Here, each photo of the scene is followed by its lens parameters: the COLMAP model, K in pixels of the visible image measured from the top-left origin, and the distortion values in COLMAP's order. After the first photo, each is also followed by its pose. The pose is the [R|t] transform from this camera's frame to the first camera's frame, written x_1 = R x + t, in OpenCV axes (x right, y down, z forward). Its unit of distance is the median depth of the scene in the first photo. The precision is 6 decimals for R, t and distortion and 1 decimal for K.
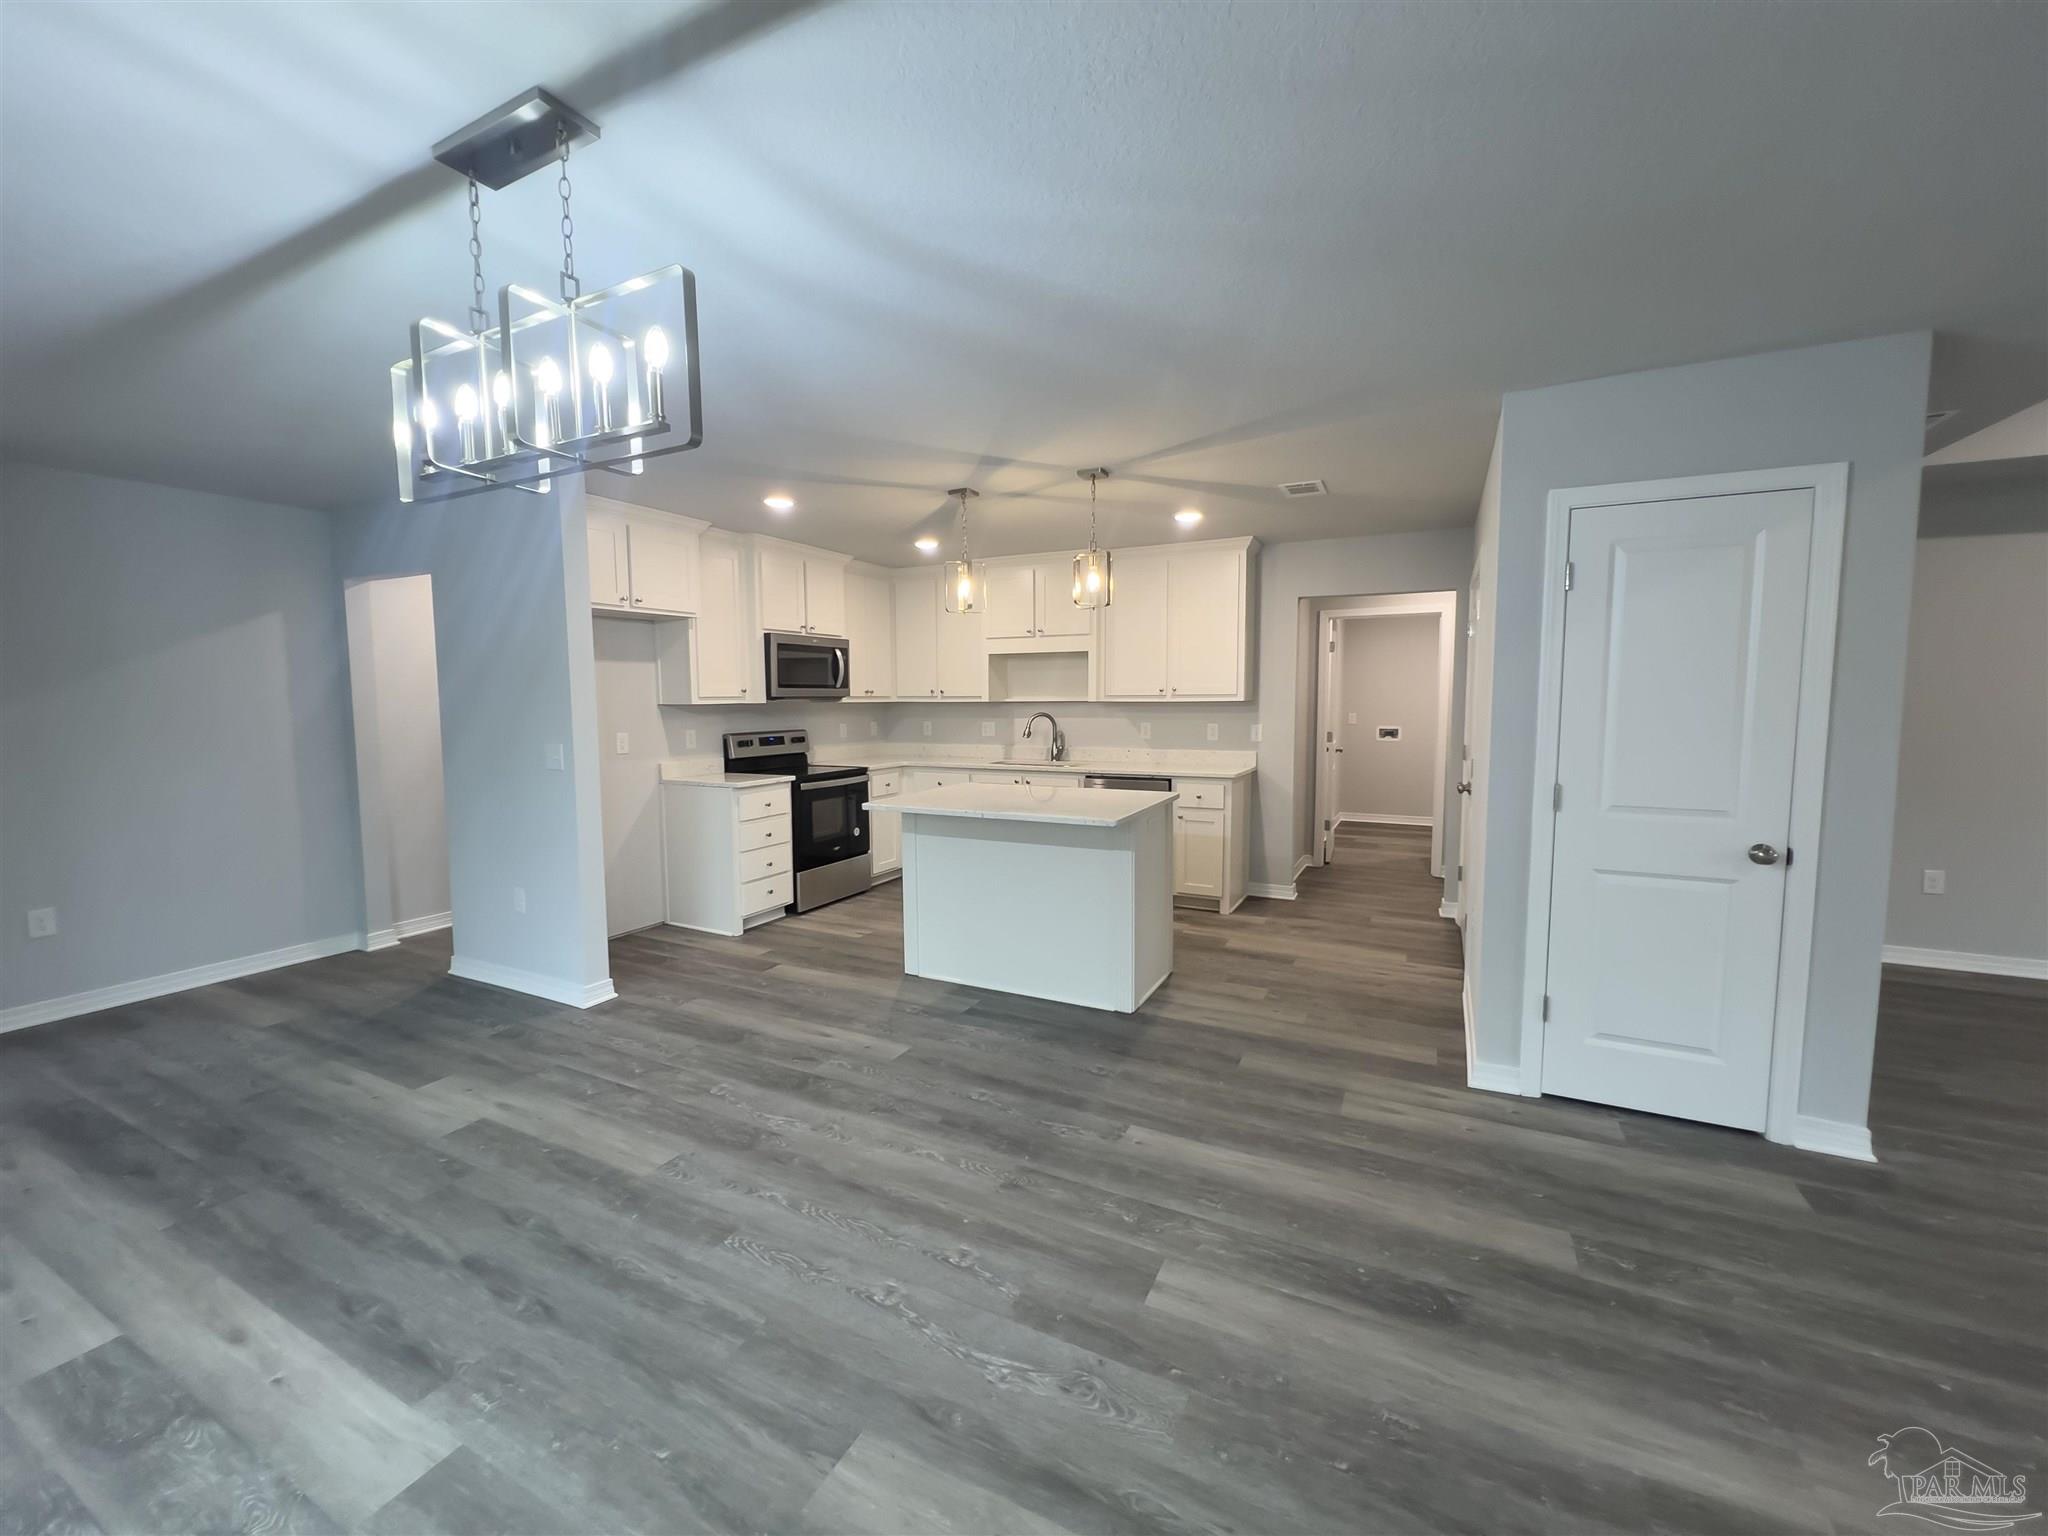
lens RADIAL K [[819.1, 0, 1018.0], [0, 819.1, 761.5], [0, 0, 1]] dist [-0.001384, -0.000027]
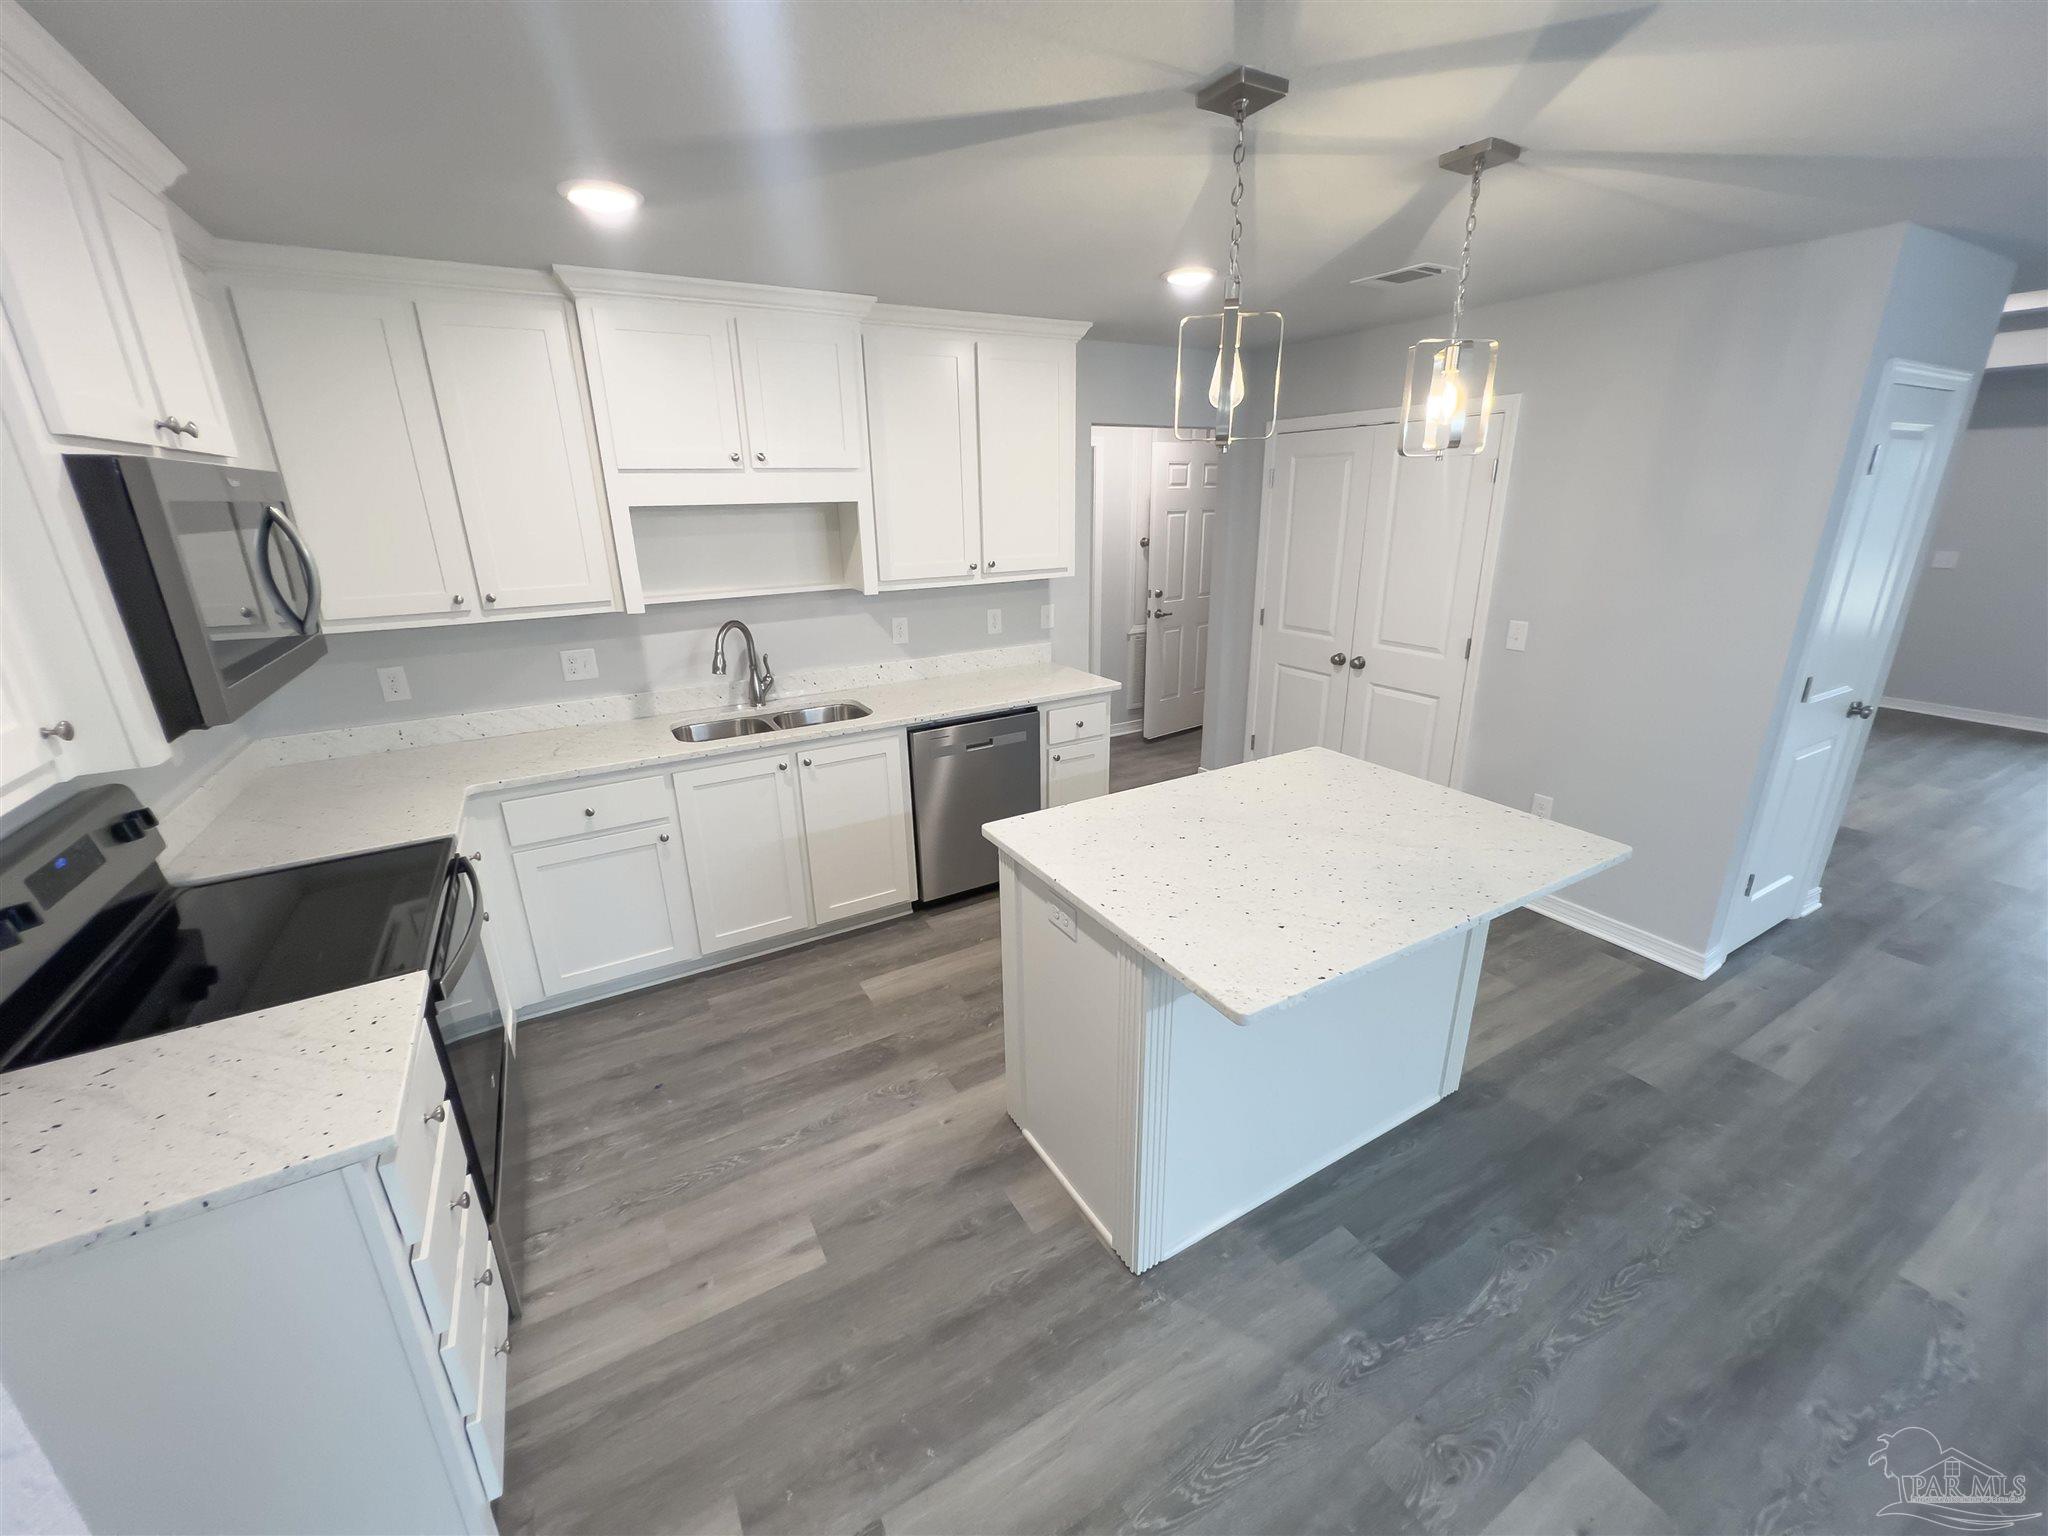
lens RADIAL K [[819.1, 0, 1016.7], [0, 819.1, 758.2], [0, 0, 1]] dist [-0.001384, -0.000027]
pose [[0.552802, -0.261658, 0.791167, -0.733956], [0.084652, 0.962145, 0.259057, -0.227476], [-0.829002, -0.076233, 0.554026, 1.314777]]
